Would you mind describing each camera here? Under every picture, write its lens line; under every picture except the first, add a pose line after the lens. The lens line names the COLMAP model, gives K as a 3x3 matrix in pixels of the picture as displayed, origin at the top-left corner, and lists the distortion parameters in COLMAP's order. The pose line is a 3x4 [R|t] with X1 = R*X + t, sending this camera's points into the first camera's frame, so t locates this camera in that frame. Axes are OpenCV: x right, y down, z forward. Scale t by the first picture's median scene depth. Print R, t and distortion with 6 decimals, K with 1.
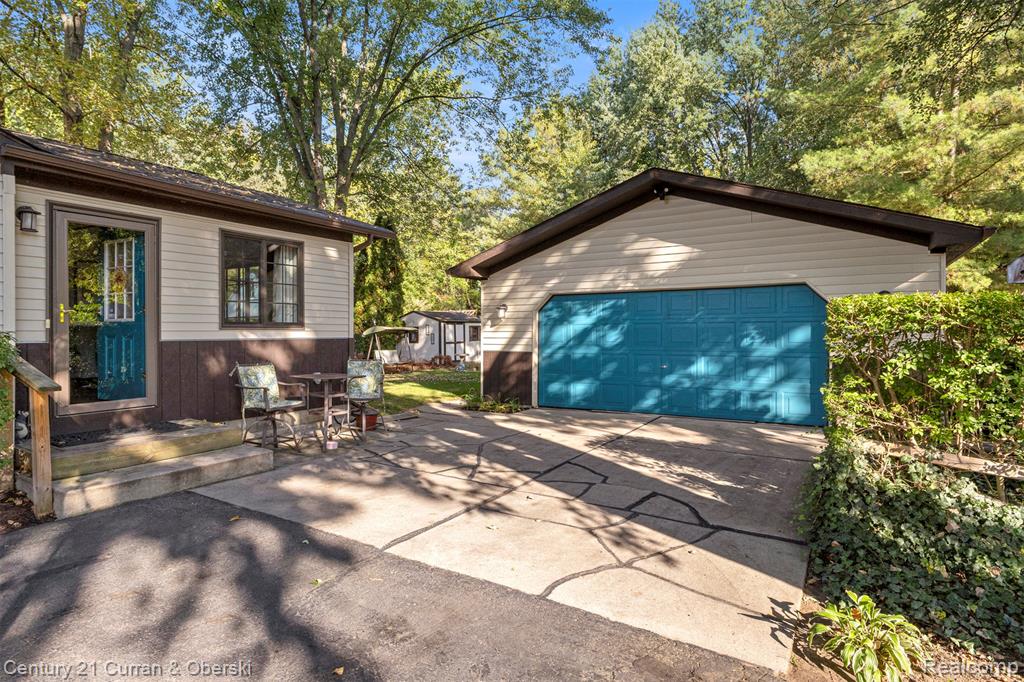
lens RADIAL K [[554.6, 0, 511.2], [0, 554.6, 336.8], [0, 0, 1]] dist [-0.012298, -0.000097]
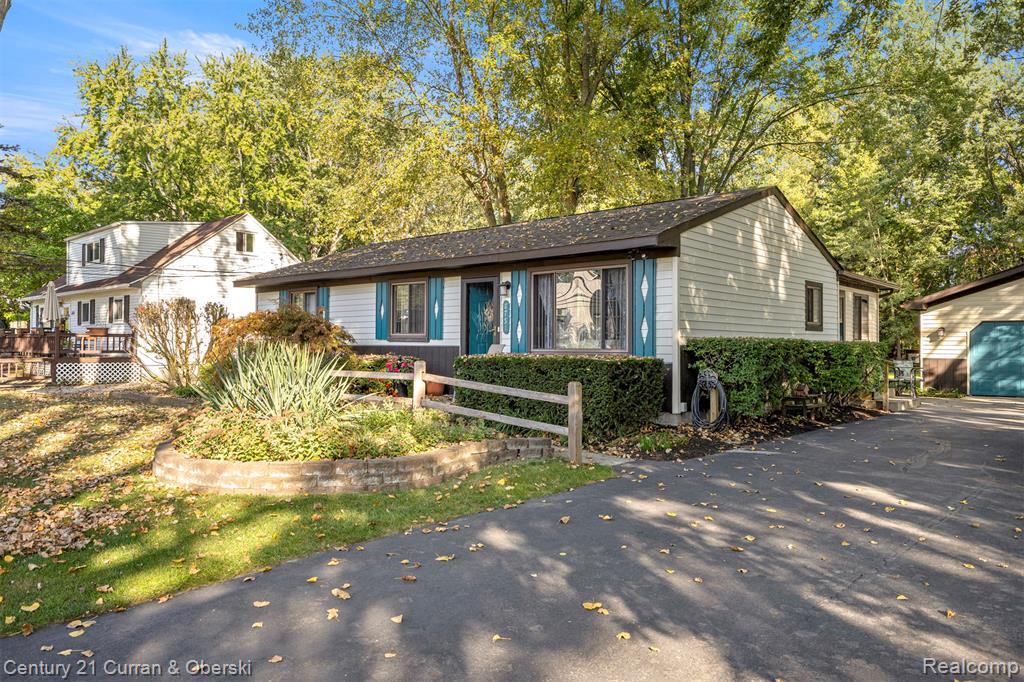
lens RADIAL K [[731.5, 0, 515.5], [0, 731.5, 335.5], [0, 0, 1]] dist [0.033001, -0.027092]
pose [[0.986804, 0.004994, -0.161845, -1.645731], [-0.008951, 0.999678, -0.023723, 0.037729], [0.161674, 0.024859, 0.986531, -2.283236]]
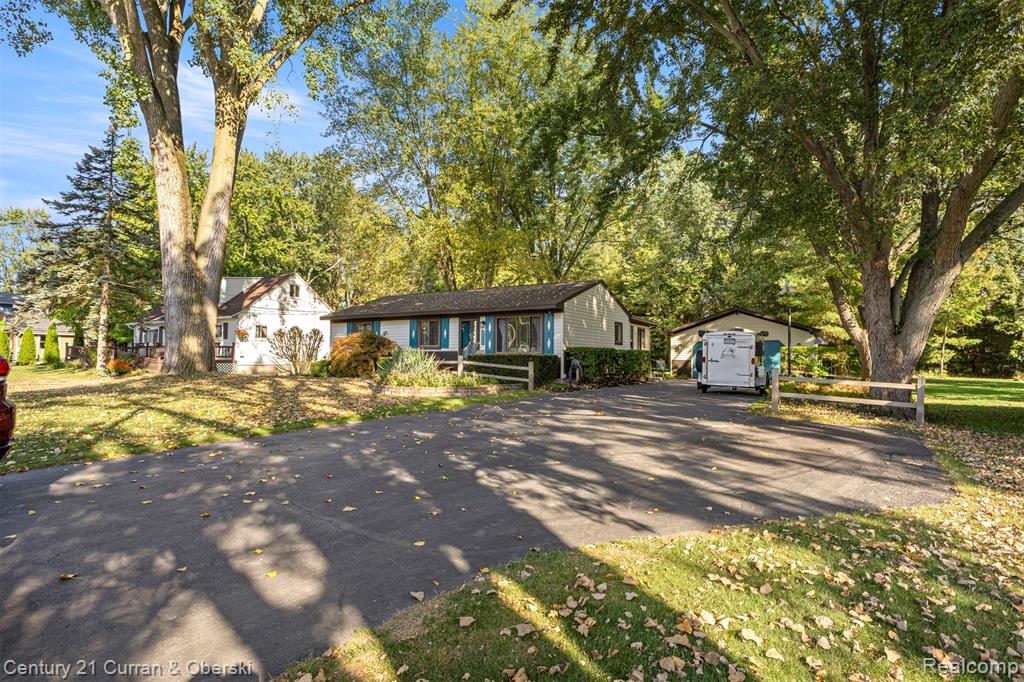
lens RADIAL K [[554.6, 0, 509.1], [0, 554.6, 348.1], [0, 0, 1]] dist [-0.012298, -0.000097]
pose [[0.999879, 0.007860, 0.013396, -1.953351], [-0.007428, 0.999461, -0.031969, 0.125493], [-0.013640, 0.031865, 0.999399, -3.962212]]
